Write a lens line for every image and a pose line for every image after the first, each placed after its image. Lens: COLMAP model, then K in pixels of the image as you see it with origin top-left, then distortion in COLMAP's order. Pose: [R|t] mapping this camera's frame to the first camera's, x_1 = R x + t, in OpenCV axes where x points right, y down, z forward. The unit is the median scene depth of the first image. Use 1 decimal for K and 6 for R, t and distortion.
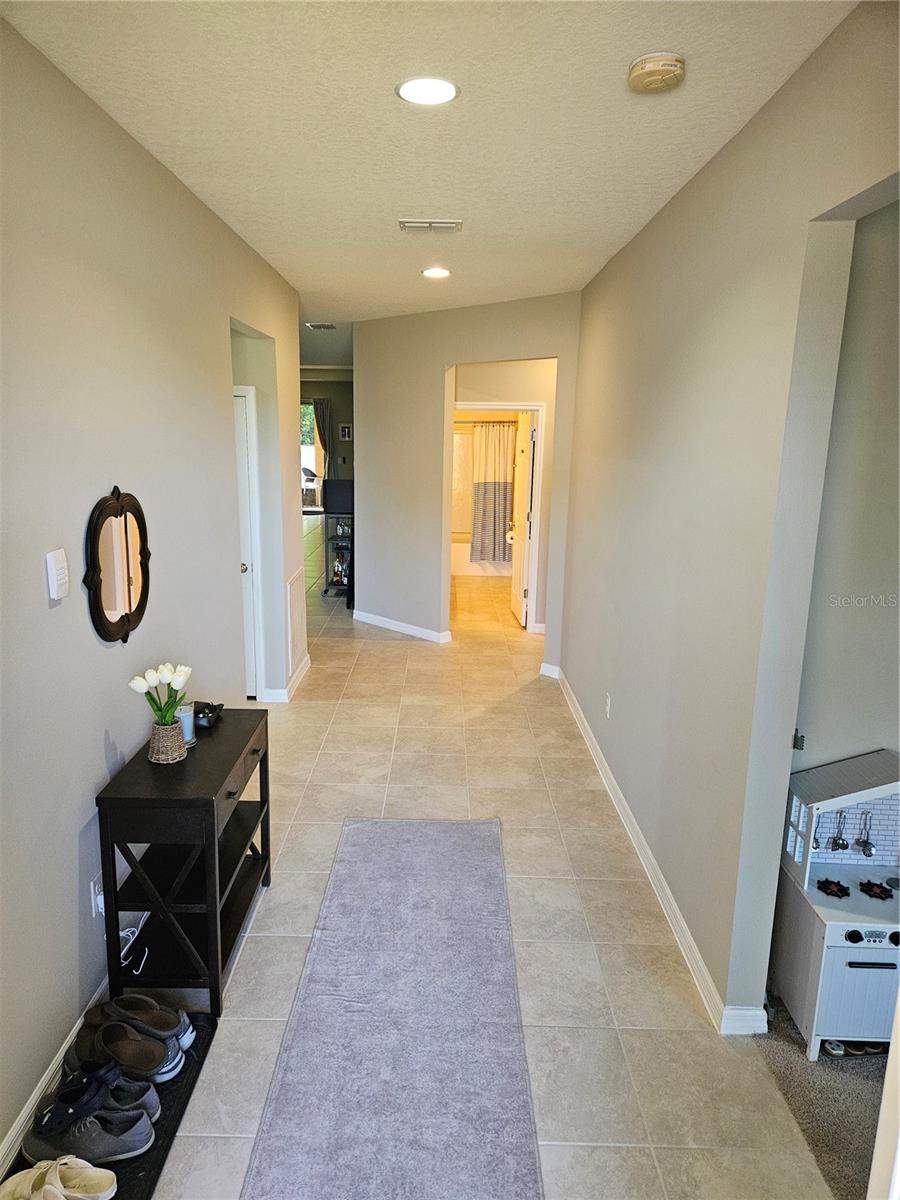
lens RADIAL K [[811.2, 0, 450.0], [0, 811.2, 600.0], [0, 0, 1]] dist [0.002436, 0.000836]
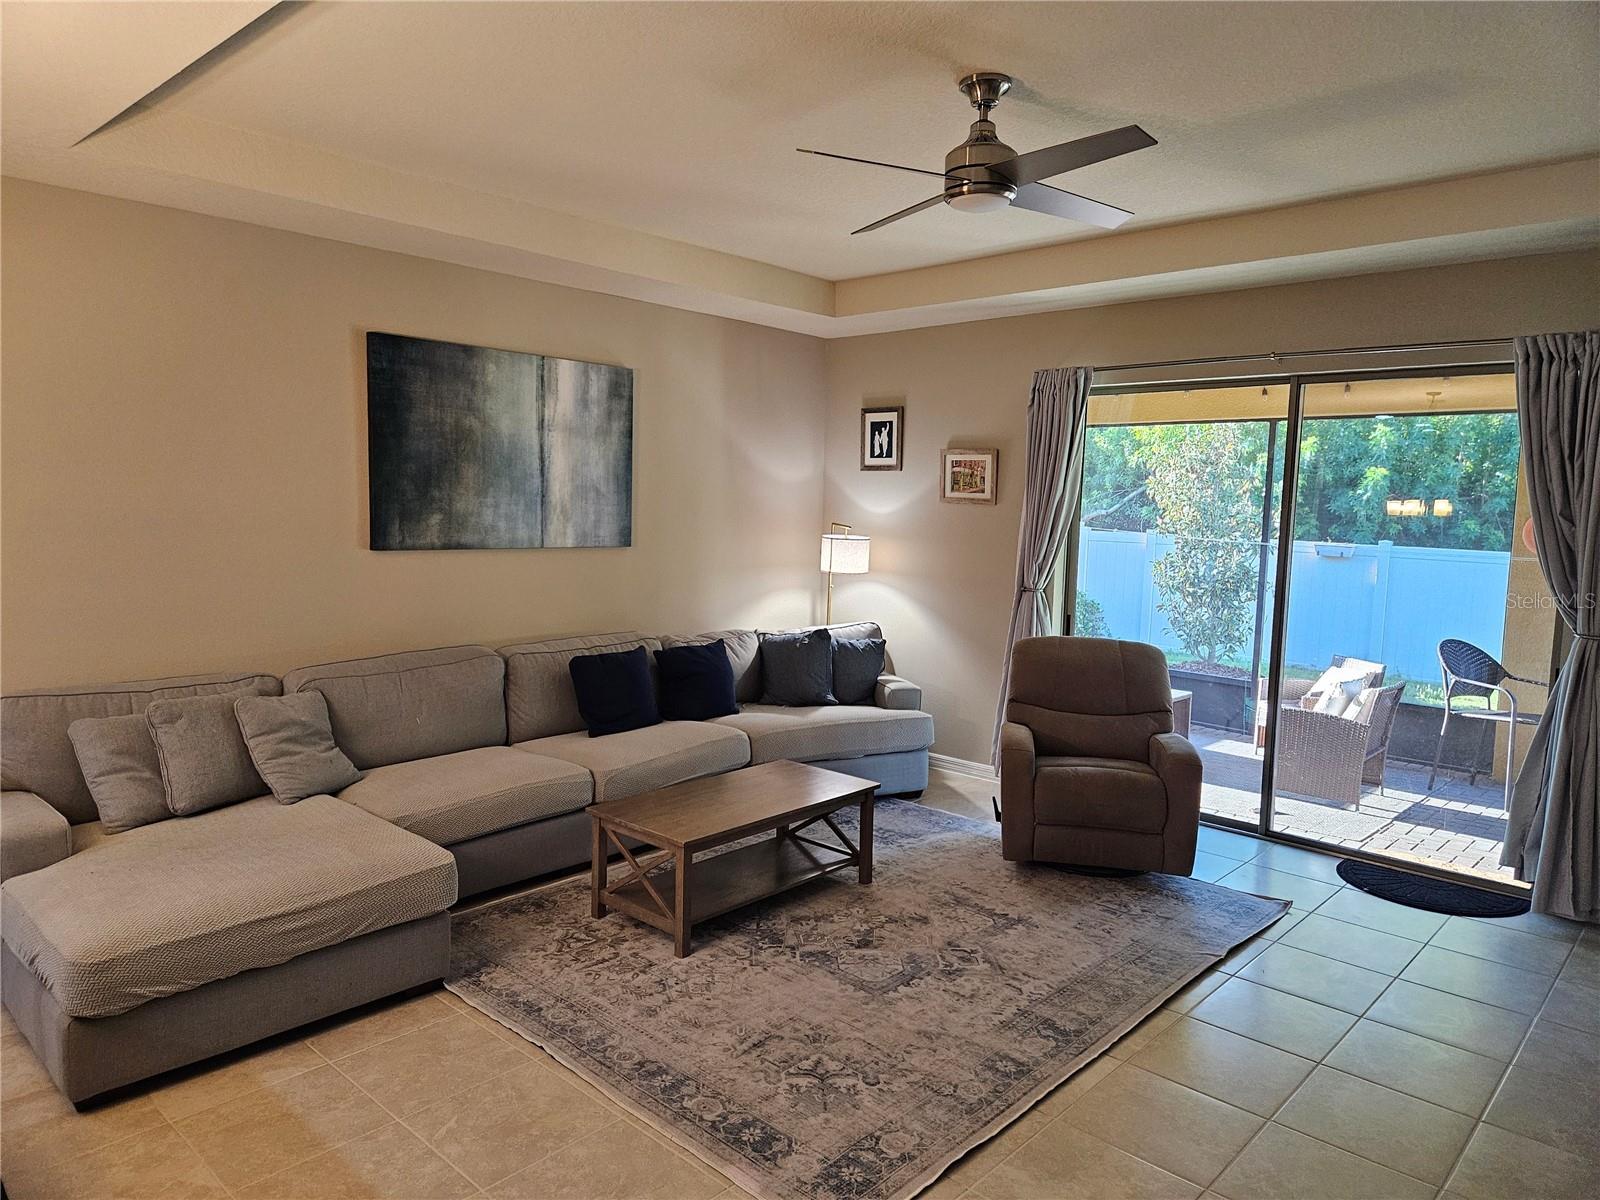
lens RADIAL K [[1081.5, 0, 800.0], [0, 1081.5, 600.0], [0, 0, 1]] dist [0.002436, 0.000836]
pose [[0.730489, 0.063167, -0.679997, -0.098499], [-0.151413, 0.985912, -0.071071, -0.119939], [0.665928, 0.154877, 0.729762, 0.612982]]
